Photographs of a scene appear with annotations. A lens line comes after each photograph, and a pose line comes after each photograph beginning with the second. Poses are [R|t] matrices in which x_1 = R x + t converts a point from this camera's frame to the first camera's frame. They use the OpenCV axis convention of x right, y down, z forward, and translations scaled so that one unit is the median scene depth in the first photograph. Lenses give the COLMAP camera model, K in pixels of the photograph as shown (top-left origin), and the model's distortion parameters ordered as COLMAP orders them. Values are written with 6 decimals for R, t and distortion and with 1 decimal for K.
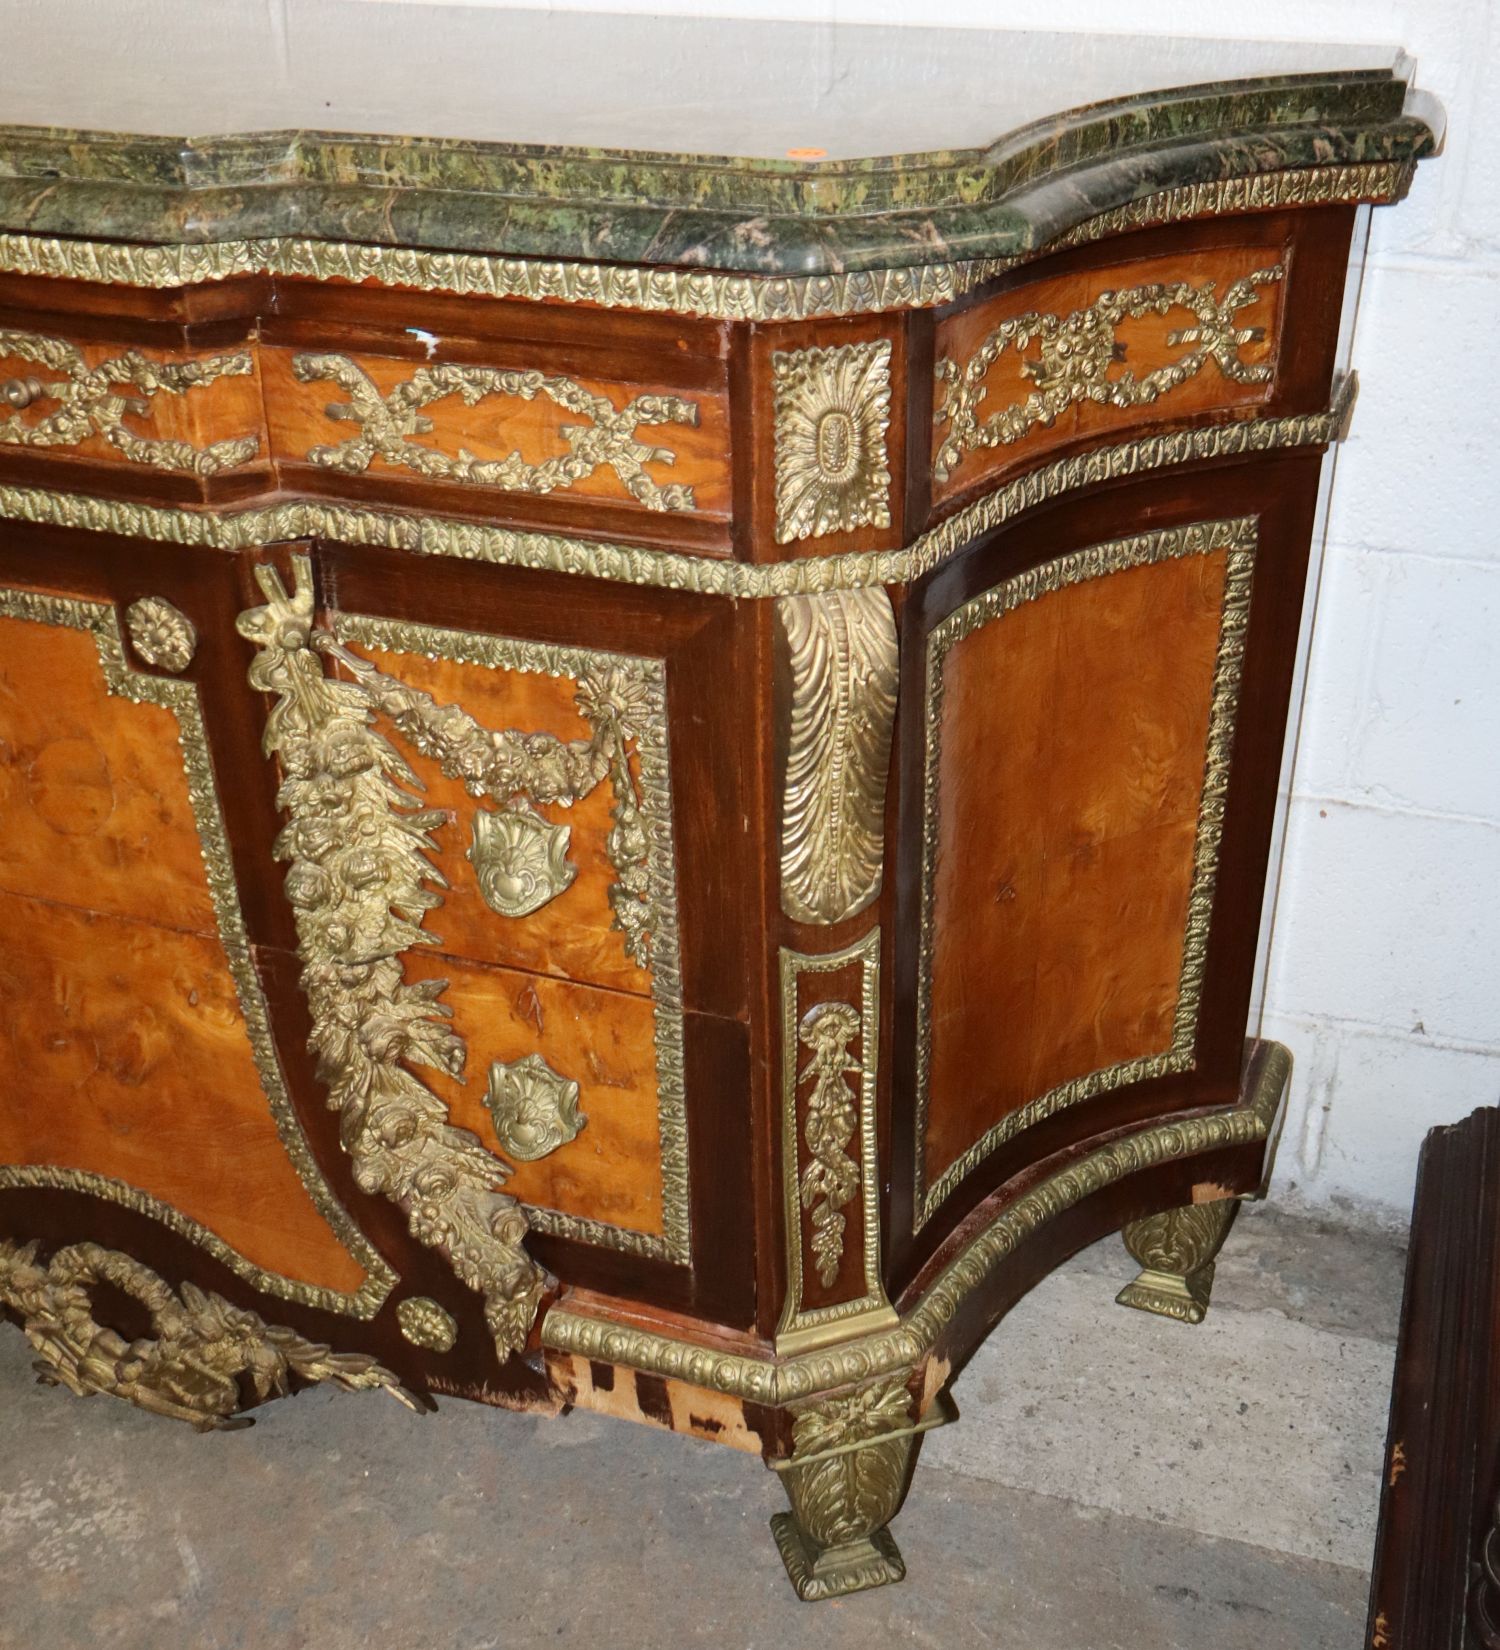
lens RADIAL K [[2040.9, 0, 803.5], [0, 2040.9, 892.7], [0, 0, 1]] dist [0.014982, 0.000000]
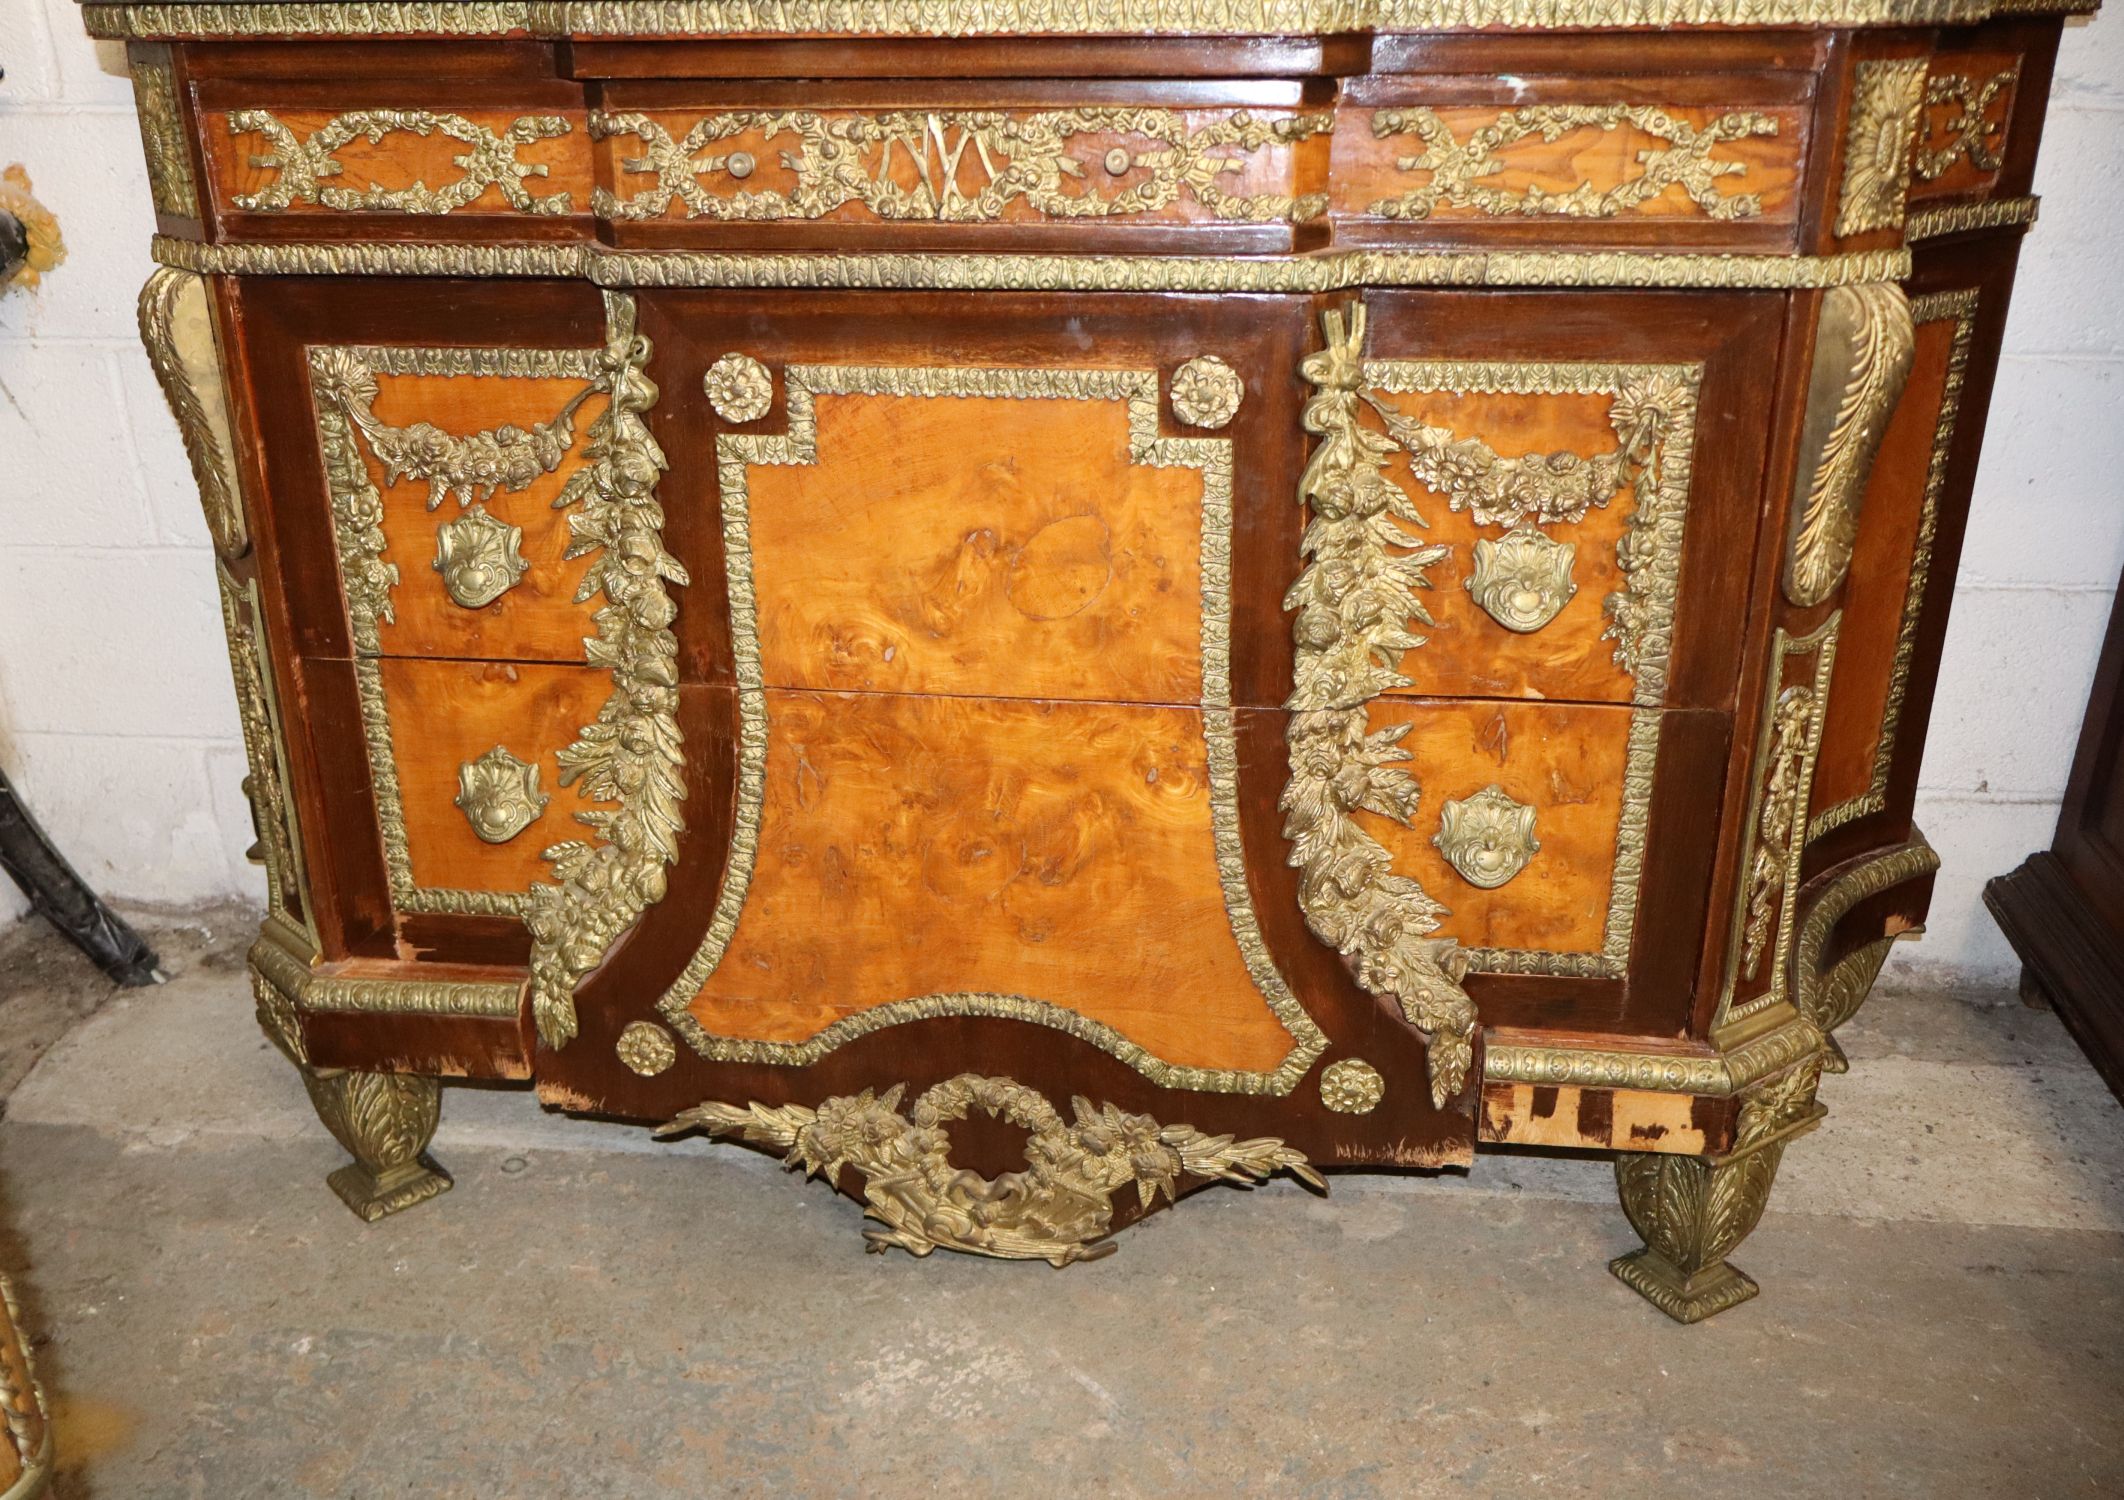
lens RADIAL K [[1910.9, 0, 1017.2], [0, 1910.9, 761.9], [0, 0, 1]] dist [0.018405, 0.003878]
pose [[0.973899, -0.088509, 0.209015, -0.611878], [0.119063, 0.983189, -0.138433, 0.184769], [-0.193249, 0.159705, 0.968065, 0.069173]]
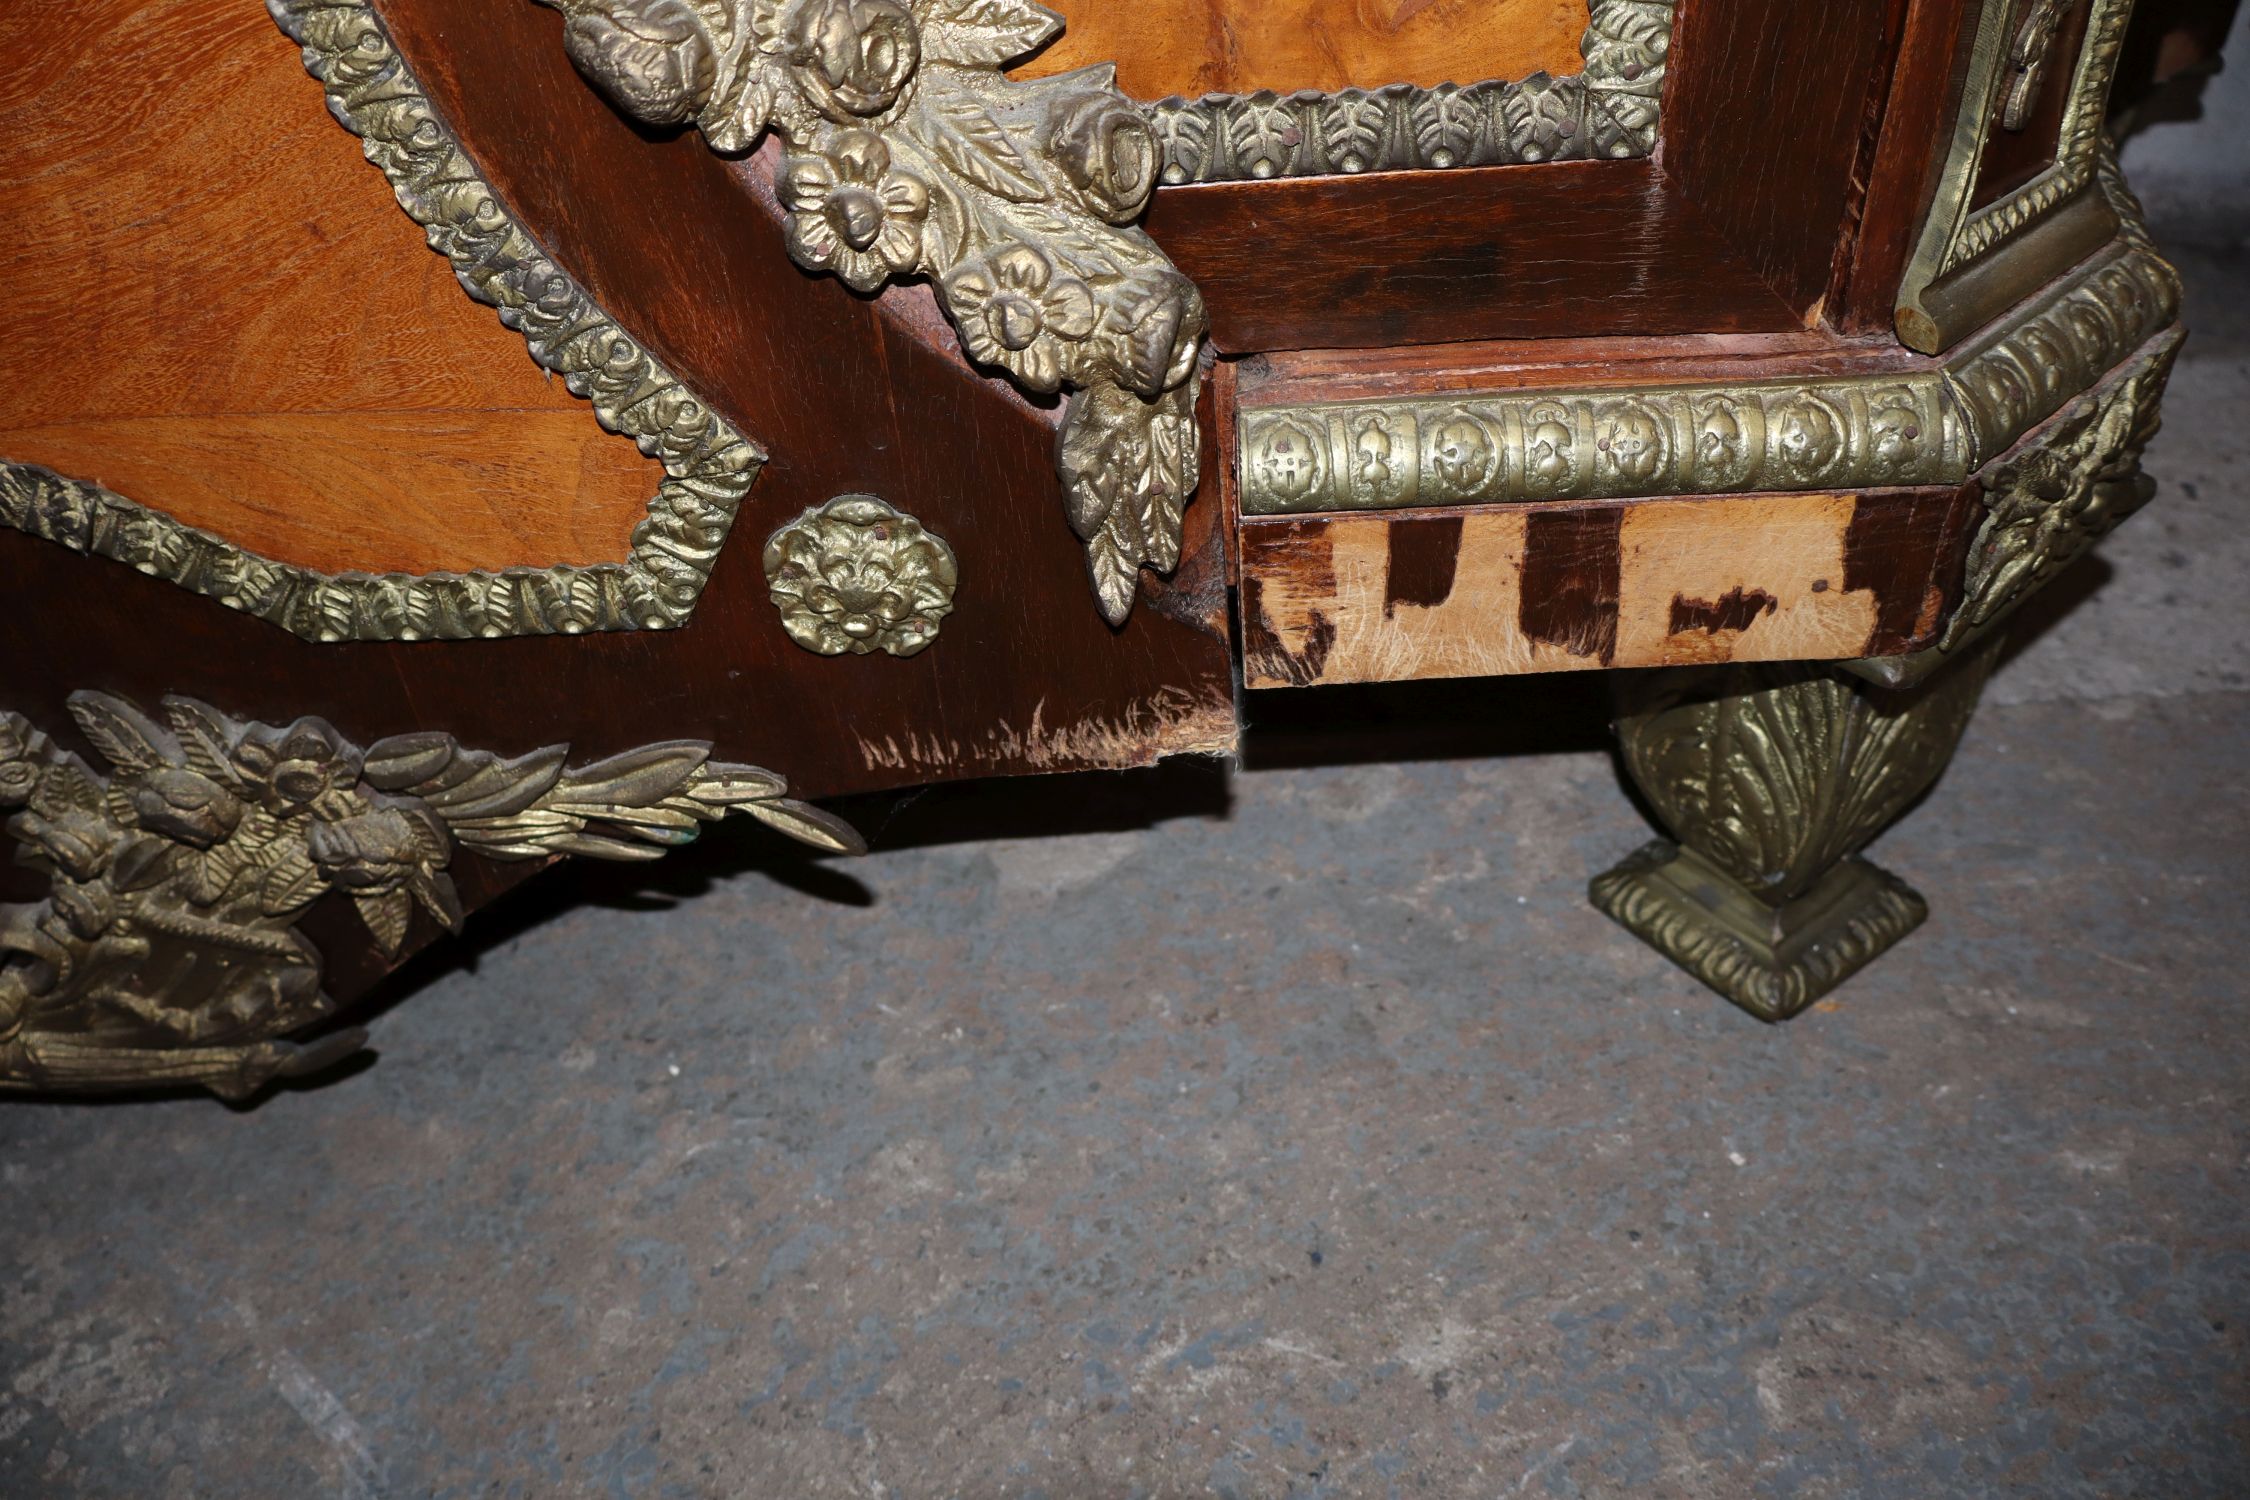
lens RADIAL K [[1864.5, 0, 1119.9], [0, 1864.5, 737.6], [0, 0, 1]] dist [0.003221, 0.001512]
pose [[0.933697, -0.259448, 0.246772, -0.259133], [0.224551, 0.961096, 0.160846, 0.222012], [-0.278903, -0.094769, 0.955632, 0.770525]]
